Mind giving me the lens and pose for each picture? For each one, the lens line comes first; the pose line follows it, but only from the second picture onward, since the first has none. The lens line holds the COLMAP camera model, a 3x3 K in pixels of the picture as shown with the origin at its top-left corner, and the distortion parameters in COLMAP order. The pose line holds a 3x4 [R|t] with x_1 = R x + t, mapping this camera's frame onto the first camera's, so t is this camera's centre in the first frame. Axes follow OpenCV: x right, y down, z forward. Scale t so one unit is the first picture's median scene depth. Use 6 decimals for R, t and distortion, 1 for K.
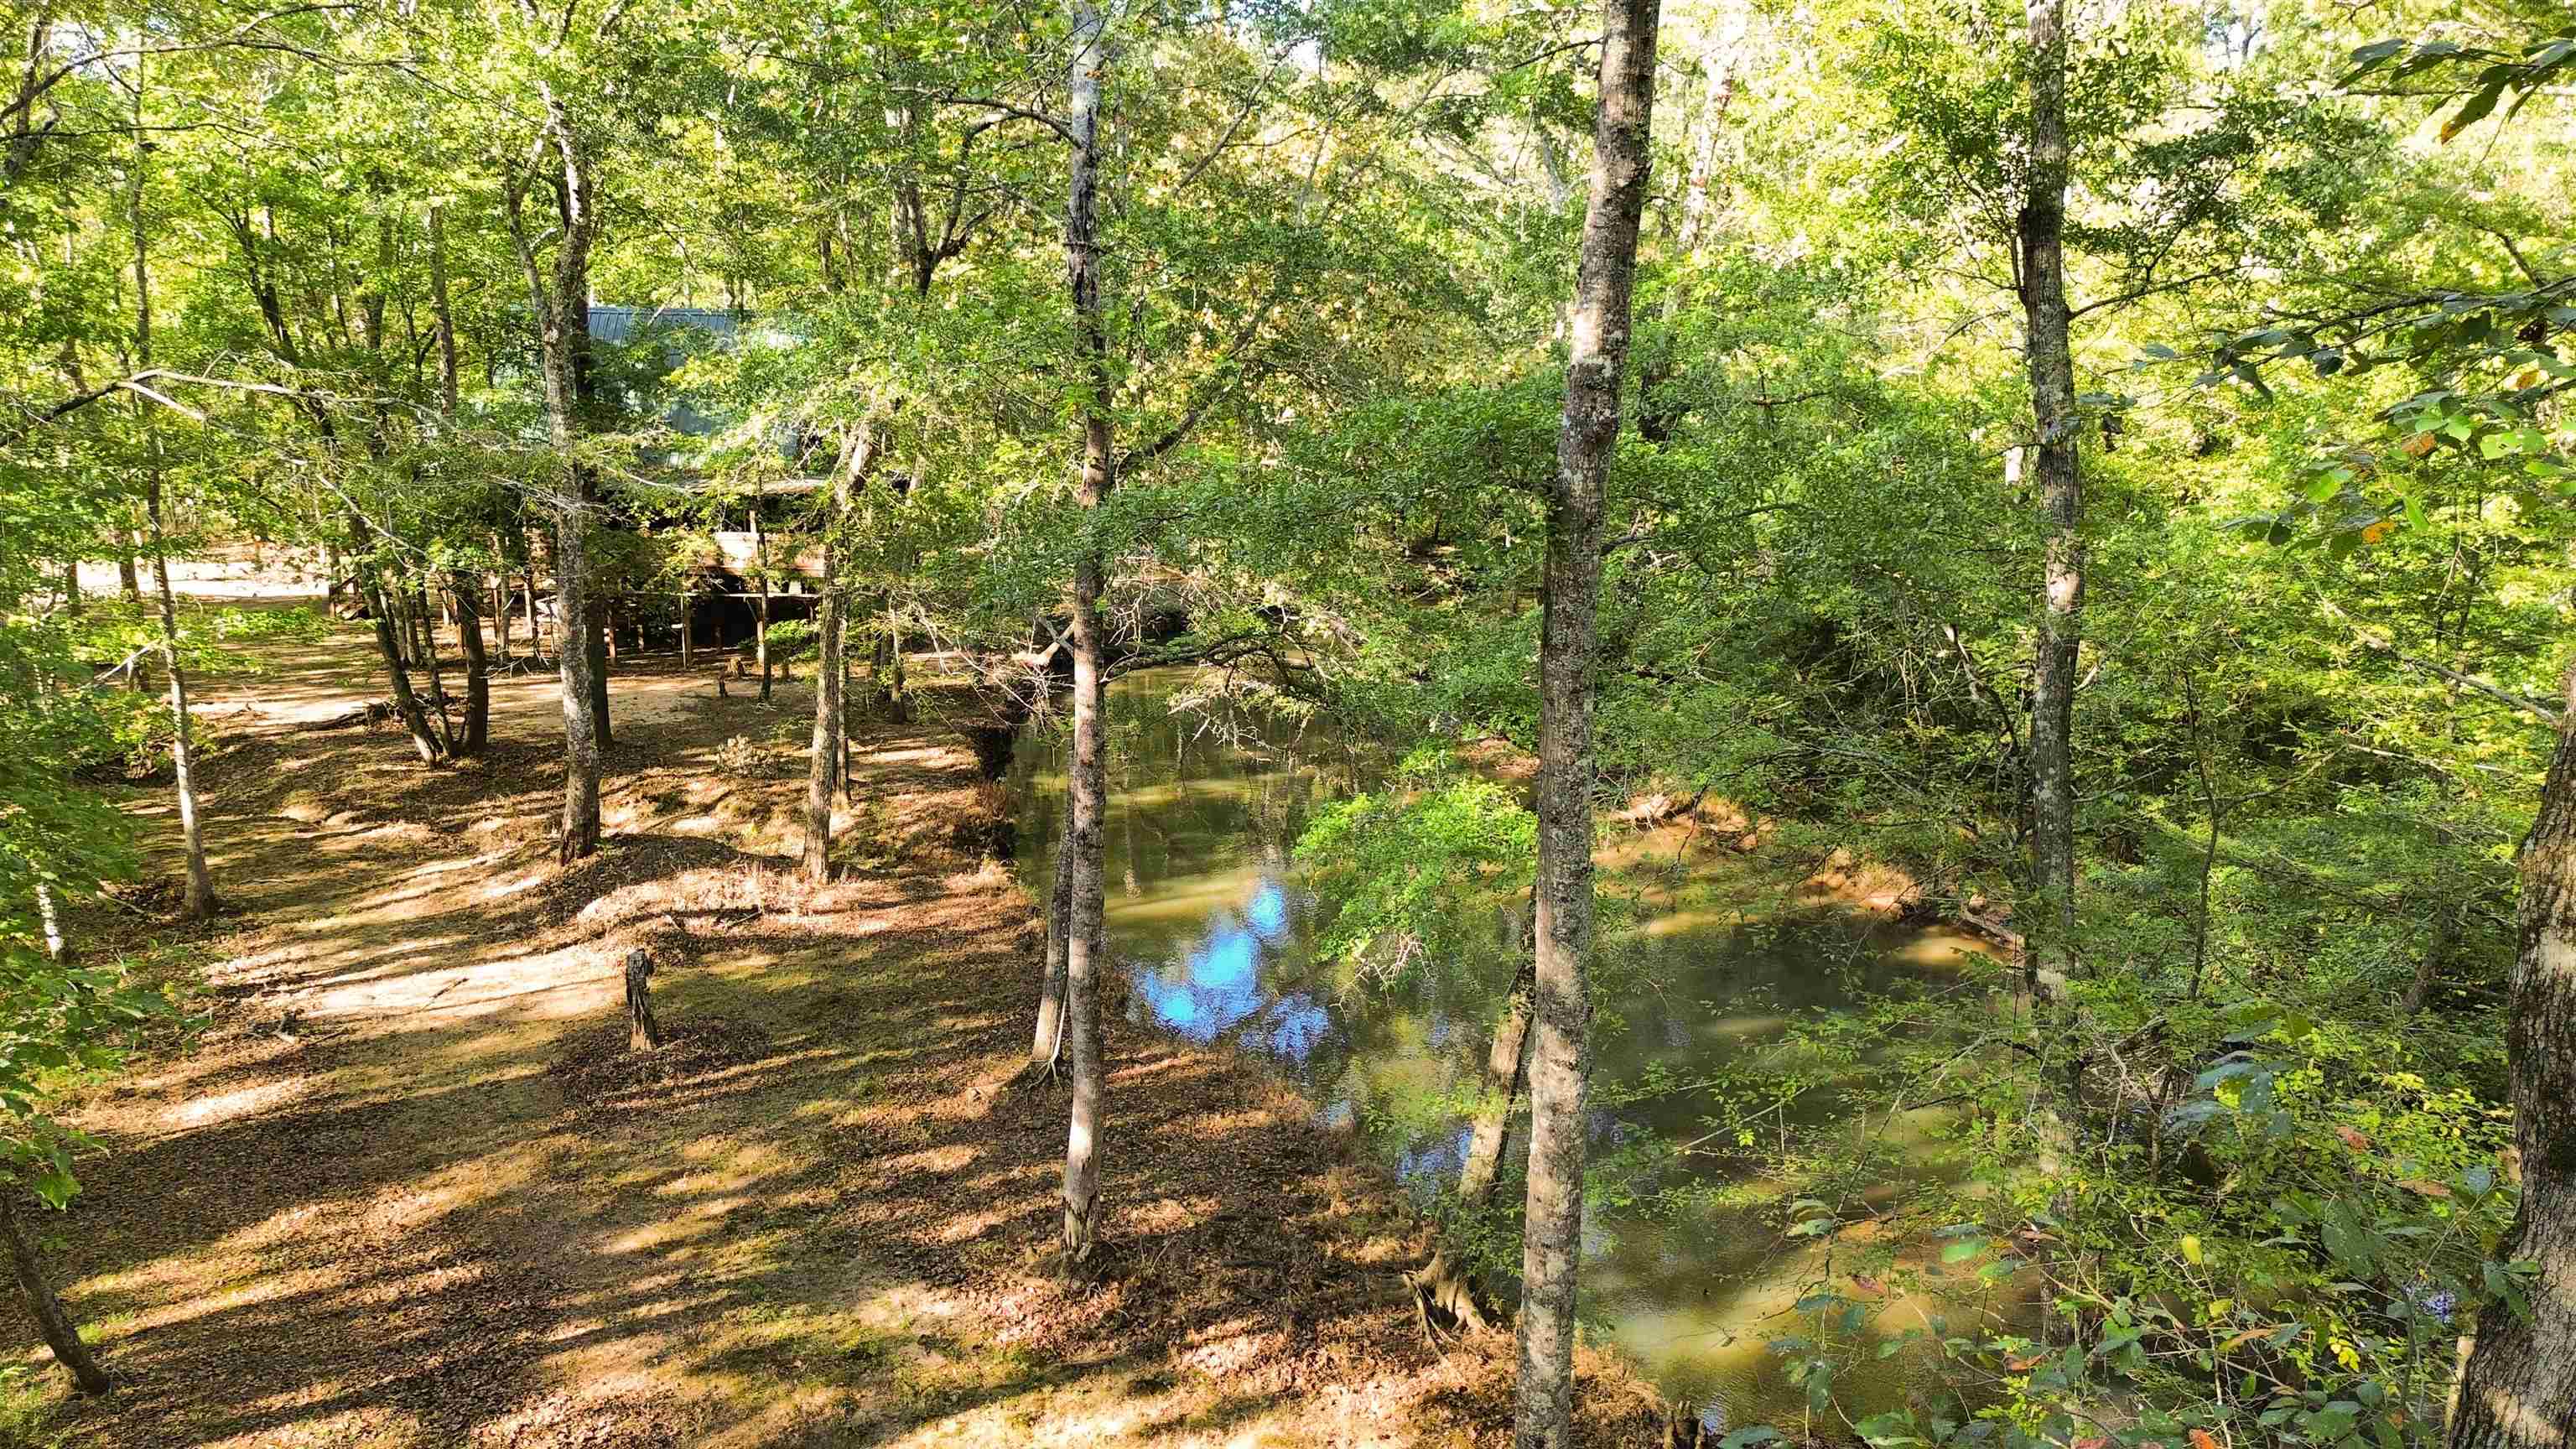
lens RADIAL K [[1801.9, 0, 1288.0], [0, 1801.9, 724.5], [0, 0, 1]] dist [0.061260, -0.085704]
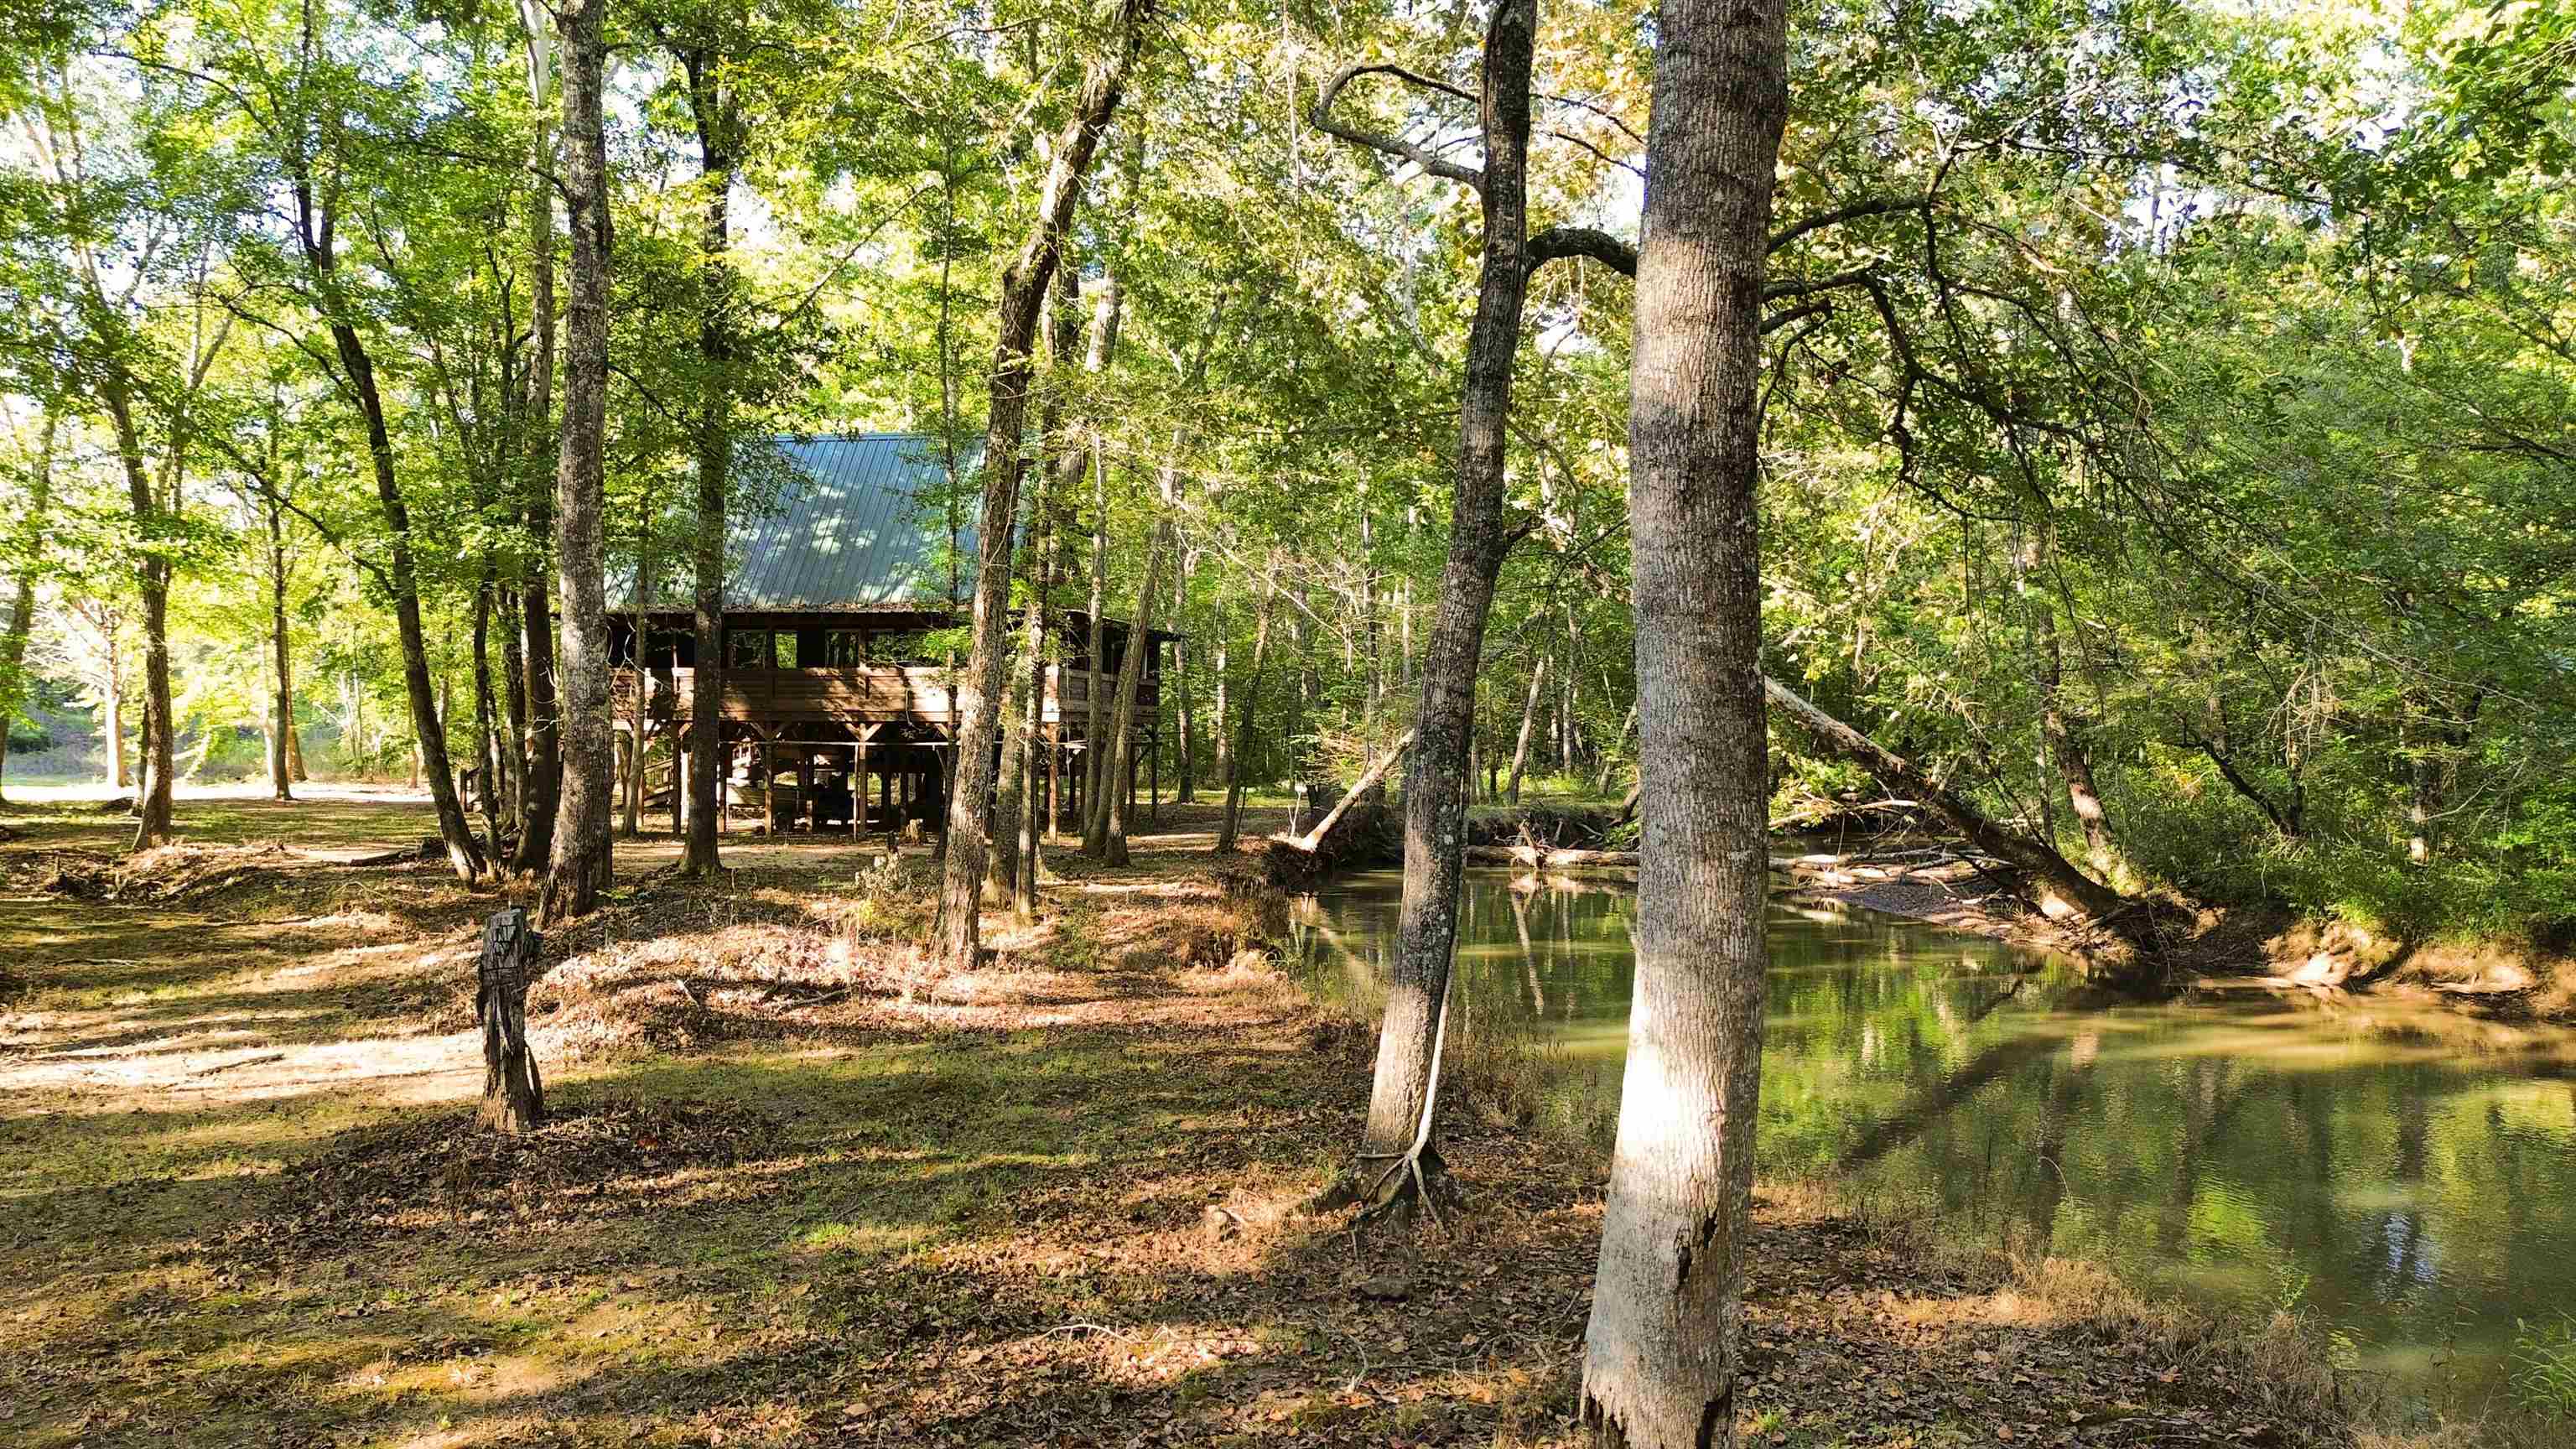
lens RADIAL K [[1801.9, 0, 1288.0], [0, 1801.9, 724.5], [0, 0, 1]] dist [0.061260, -0.085704]
pose [[0.991258, -0.006009, -0.131799, -0.118767], [-0.022610, 0.976447, -0.214572, 0.201156], [0.129984, 0.215676, 0.967775, 0.662147]]
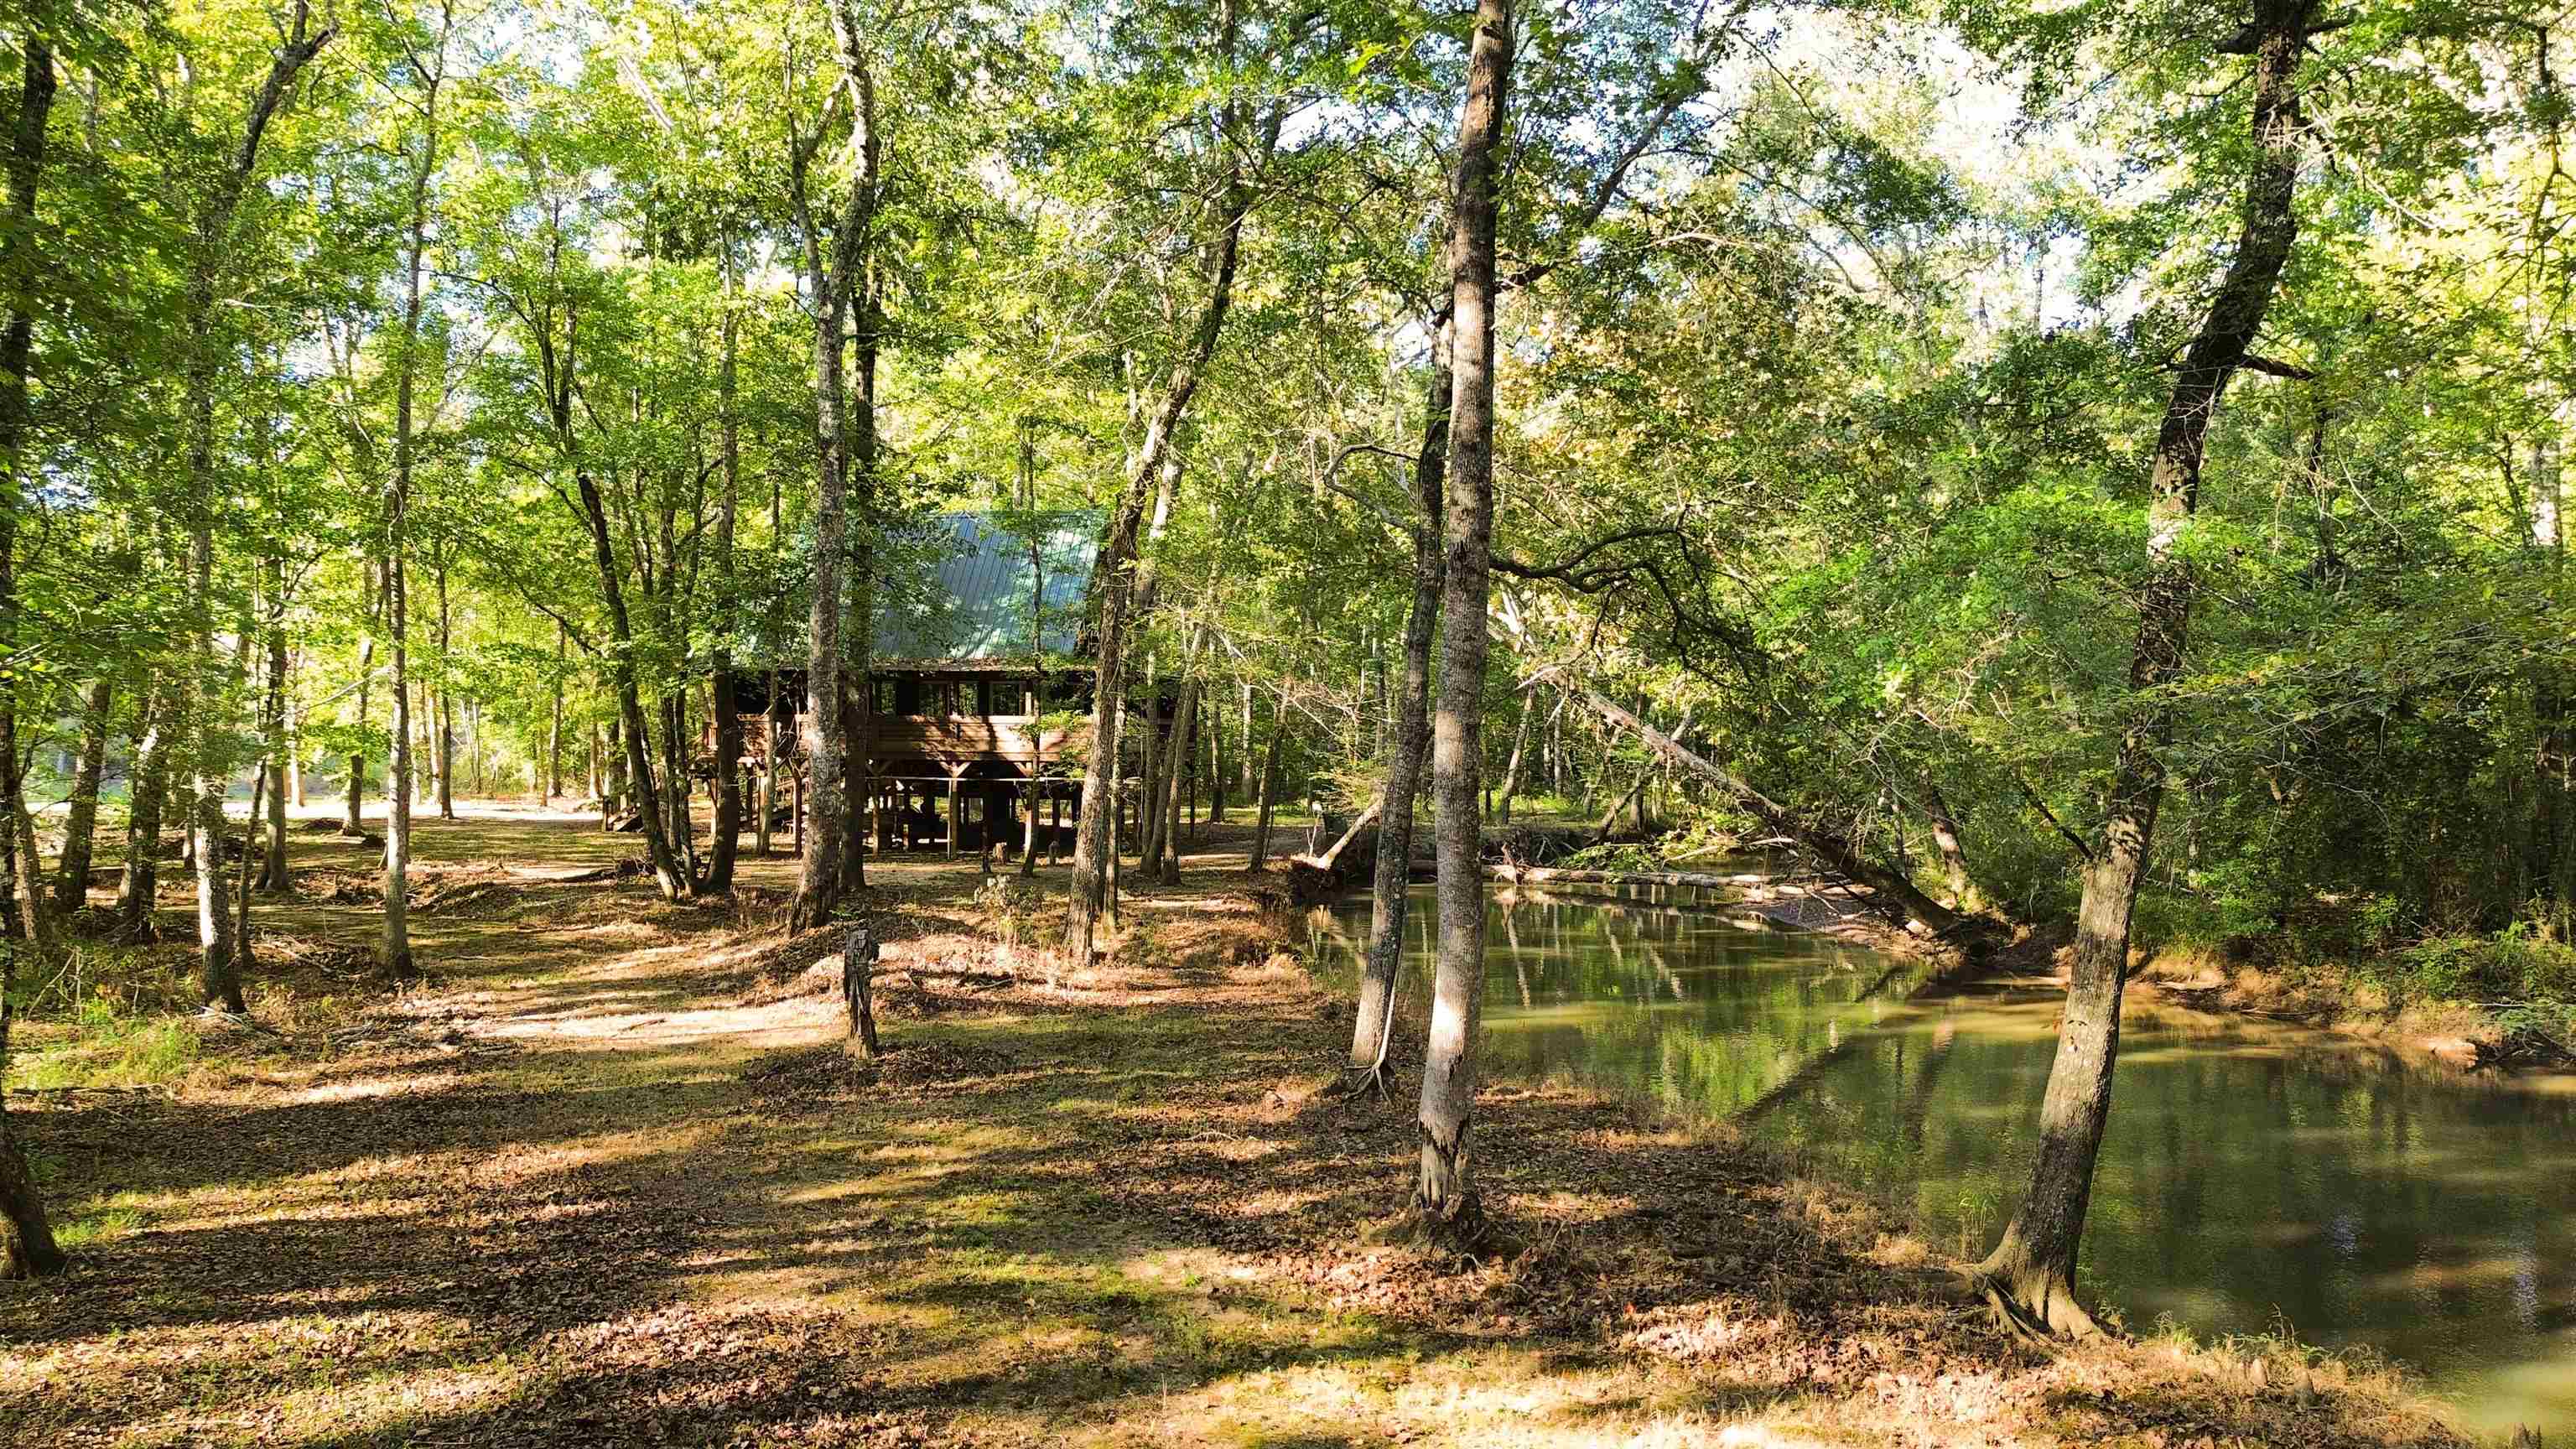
lens RADIAL K [[1801.9, 0, 1288.0], [0, 1801.9, 724.5], [0, 0, 1]] dist [0.061260, -0.085704]
pose [[0.989948, -0.002553, -0.141412, -0.069377], [-0.028052, 0.976428, -0.214012, 0.234161], [0.138625, 0.215827, 0.966541, 0.275348]]
